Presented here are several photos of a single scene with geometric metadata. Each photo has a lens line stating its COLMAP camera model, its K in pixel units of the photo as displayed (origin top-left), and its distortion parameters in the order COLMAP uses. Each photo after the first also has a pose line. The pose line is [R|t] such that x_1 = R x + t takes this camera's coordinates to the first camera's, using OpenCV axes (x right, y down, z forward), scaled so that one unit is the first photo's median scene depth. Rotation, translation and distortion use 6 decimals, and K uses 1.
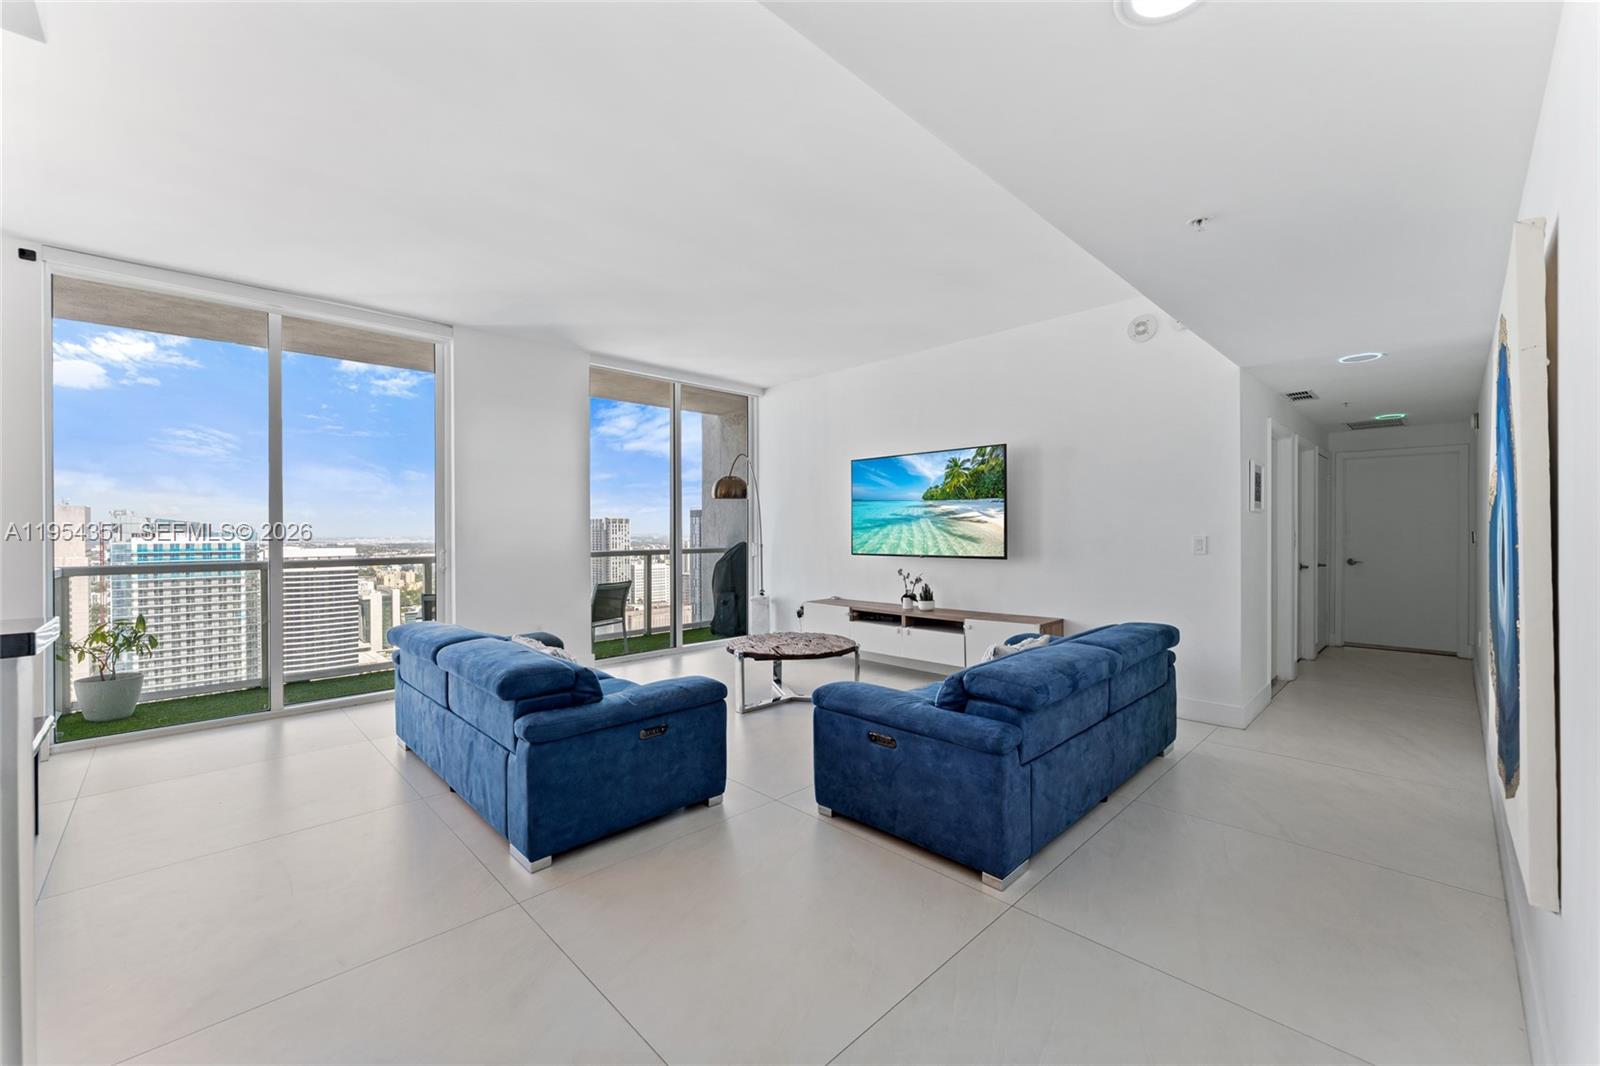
lens RADIAL K [[635.8, 0, 793.2], [0, 635.8, 526.9], [0, 0, 1]] dist [0.003026, 0.001098]
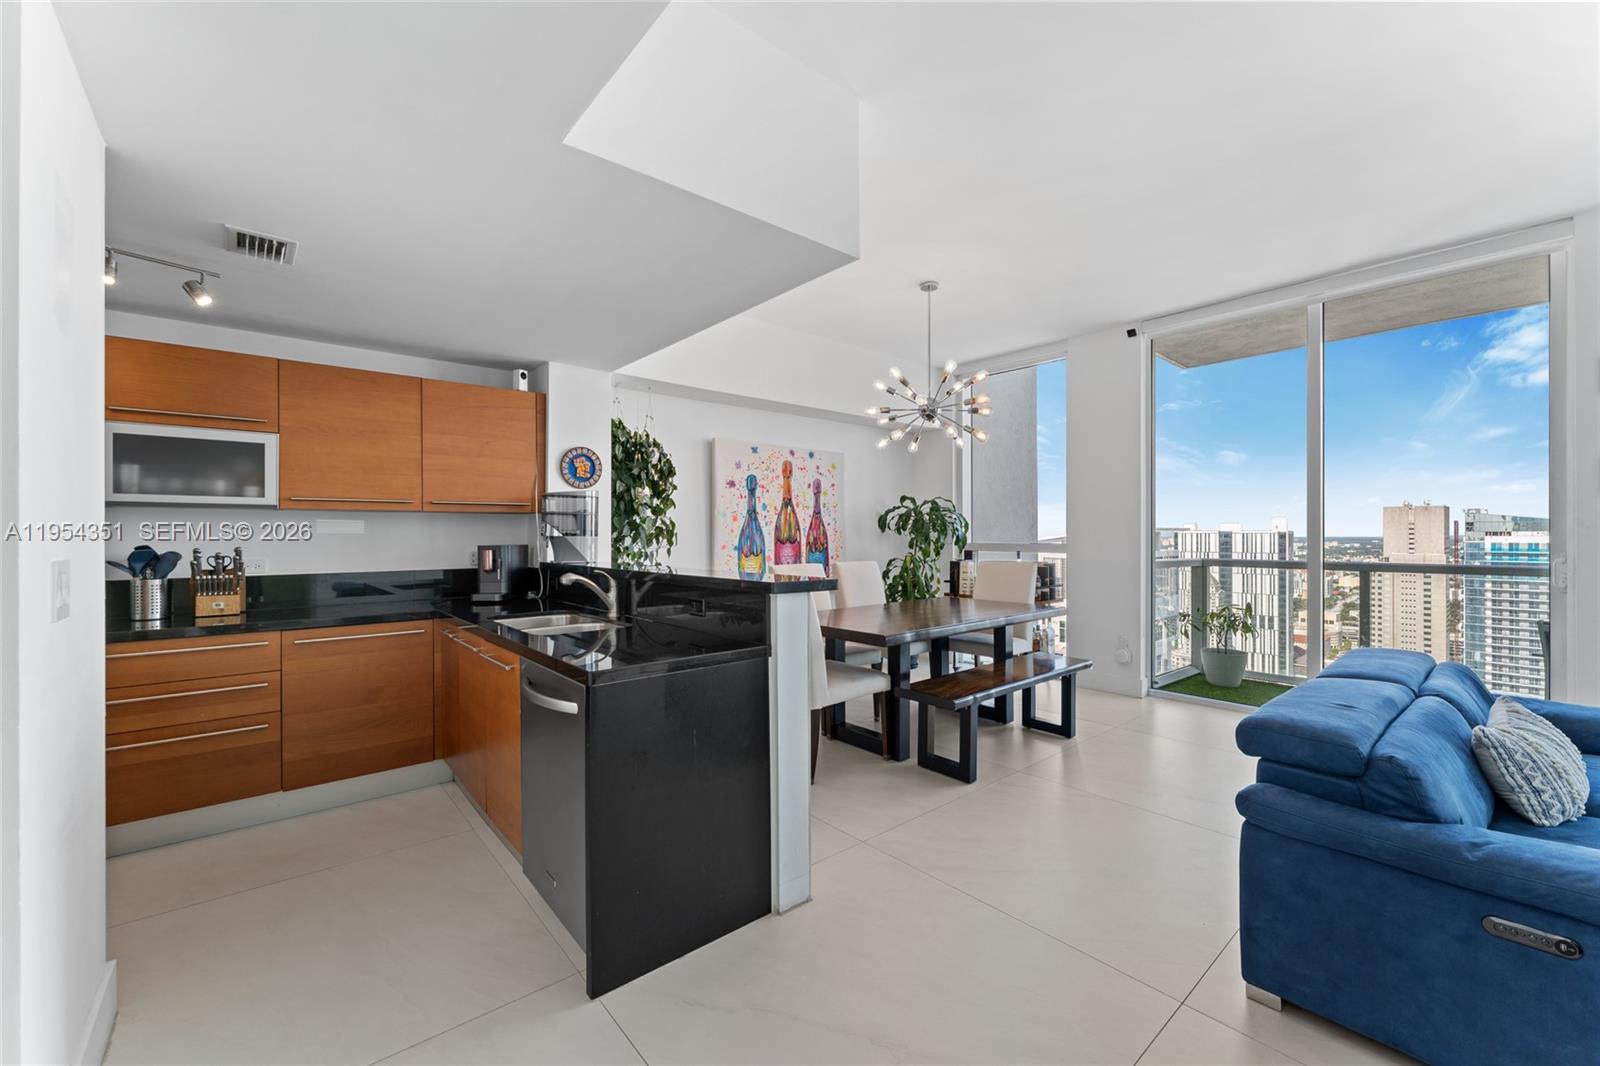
lens RADIAL K [[635.8, 0, 793.5], [0, 635.8, 531.3], [0, 0, 1]] dist [0.003026, 0.001098]
pose [[-0.068216, 0.008760, -0.997632, 0.303176], [0.001586, 0.999961, 0.008672, -0.003934], [0.997669, -0.000990, -0.068227, 0.425785]]
